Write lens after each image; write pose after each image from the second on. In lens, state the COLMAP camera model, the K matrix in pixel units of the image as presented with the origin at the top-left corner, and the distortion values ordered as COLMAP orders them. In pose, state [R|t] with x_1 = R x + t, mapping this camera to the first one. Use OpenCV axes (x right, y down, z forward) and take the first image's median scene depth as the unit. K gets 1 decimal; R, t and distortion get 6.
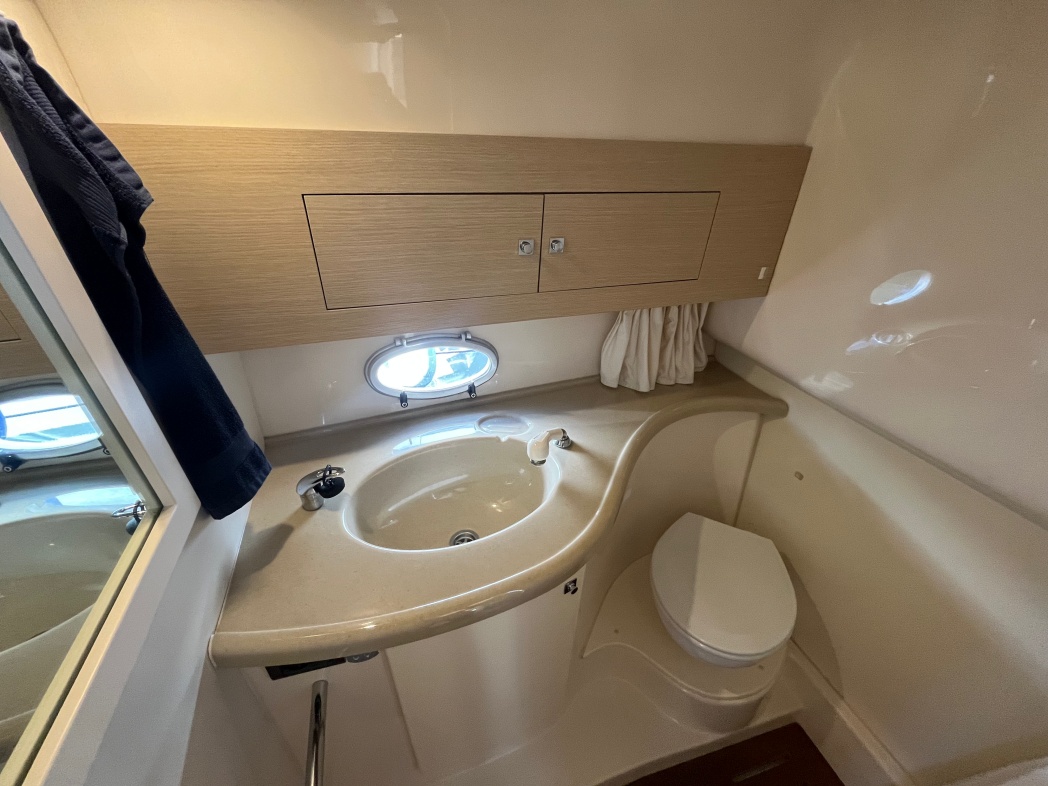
lens RADIAL K [[422.3, 0, 521.6], [0, 422.3, 392.1], [0, 0, 1]] dist [-0.000718, -0.000047]
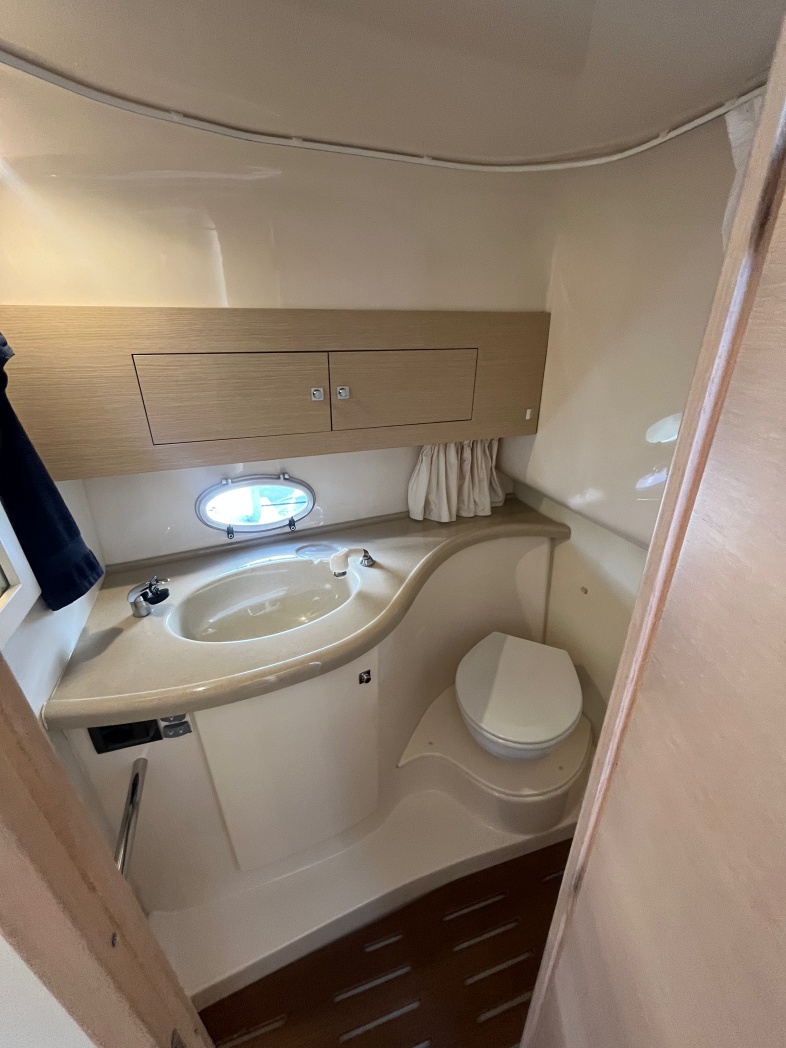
lens RADIAL K [[422.3, 0, 393.0], [0, 422.3, 524.0], [0, 0, 1]] dist [-0.000718, -0.000047]
pose [[0.999351, -0.035451, 0.006409, 0.159081], [0.035928, 0.993834, -0.104899, 0.133738], [-0.002651, 0.105061, 0.994462, -0.151281]]
